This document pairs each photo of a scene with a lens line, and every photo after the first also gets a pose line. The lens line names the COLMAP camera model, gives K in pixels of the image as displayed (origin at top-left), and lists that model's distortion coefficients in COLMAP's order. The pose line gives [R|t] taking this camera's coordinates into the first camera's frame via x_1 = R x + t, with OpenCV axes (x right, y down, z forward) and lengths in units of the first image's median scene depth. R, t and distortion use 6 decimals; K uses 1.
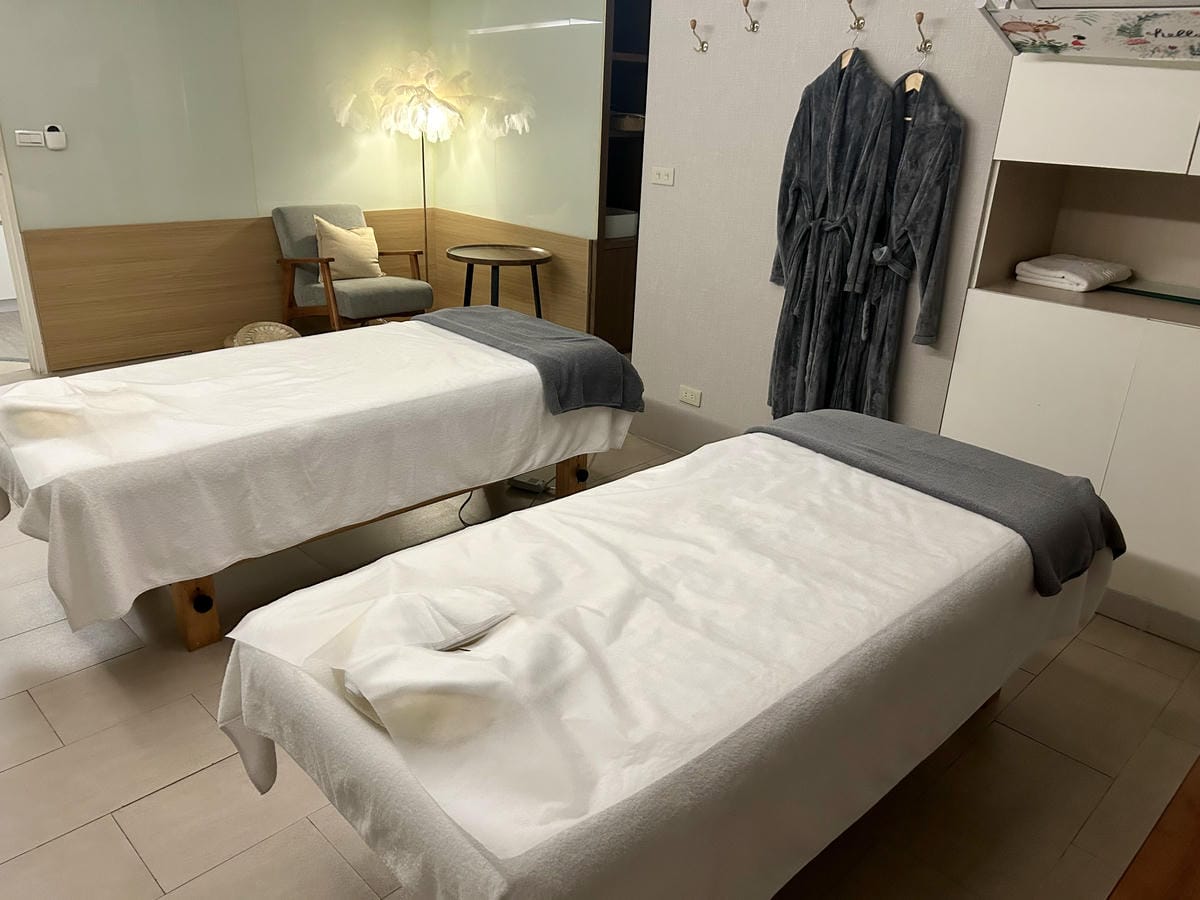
lens RADIAL K [[893.9, 0, 600.0], [0, 893.9, 450.0], [0, 0, 1]] dist [0.006984, -0.000218]
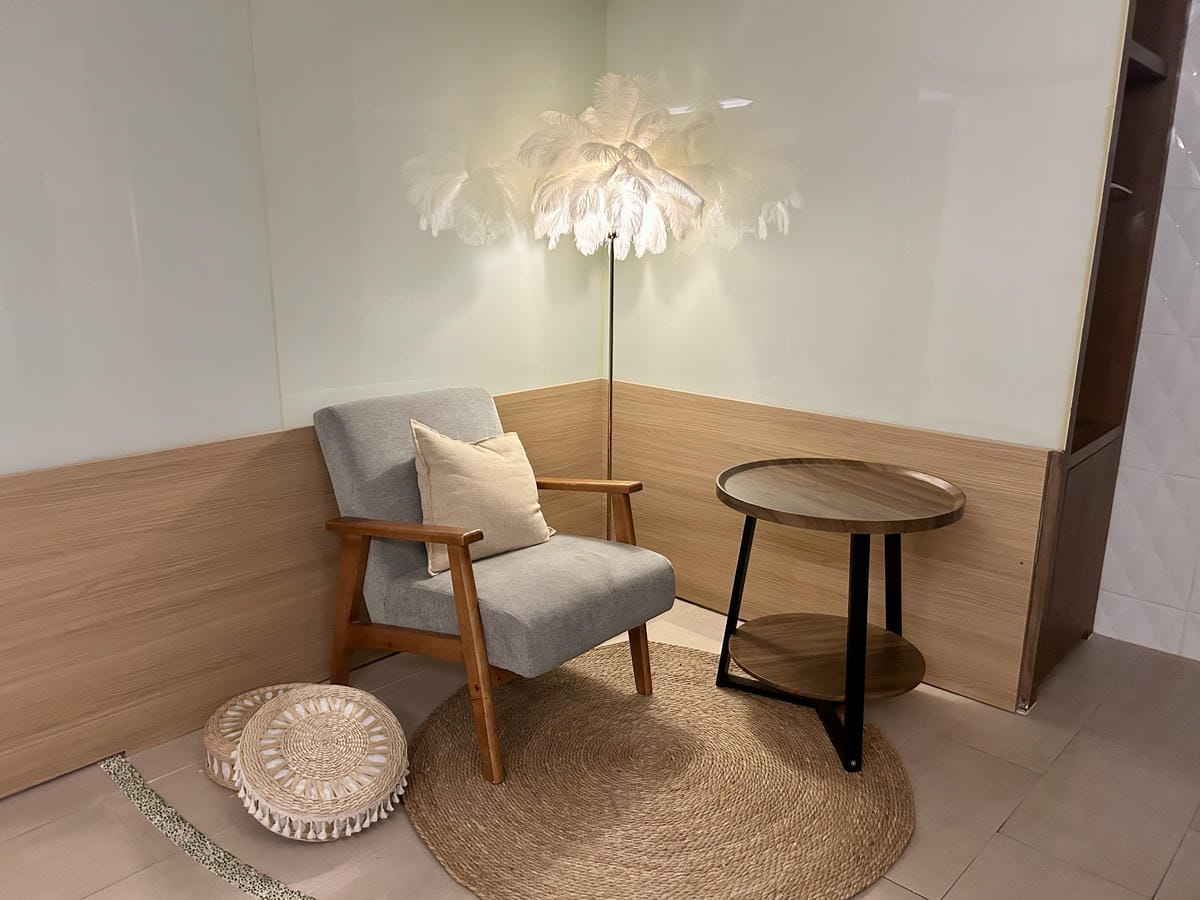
lens RADIAL K [[897.7, 0, 600.0], [0, 897.7, 450.0], [0, 0, 1]] dist [0.010189, 0.003332]
pose [[0.998203, -0.045422, 0.039084, -0.239474], [0.050253, 0.989824, -0.133129, -0.180270], [-0.032639, 0.134854, 0.990328, 0.545588]]
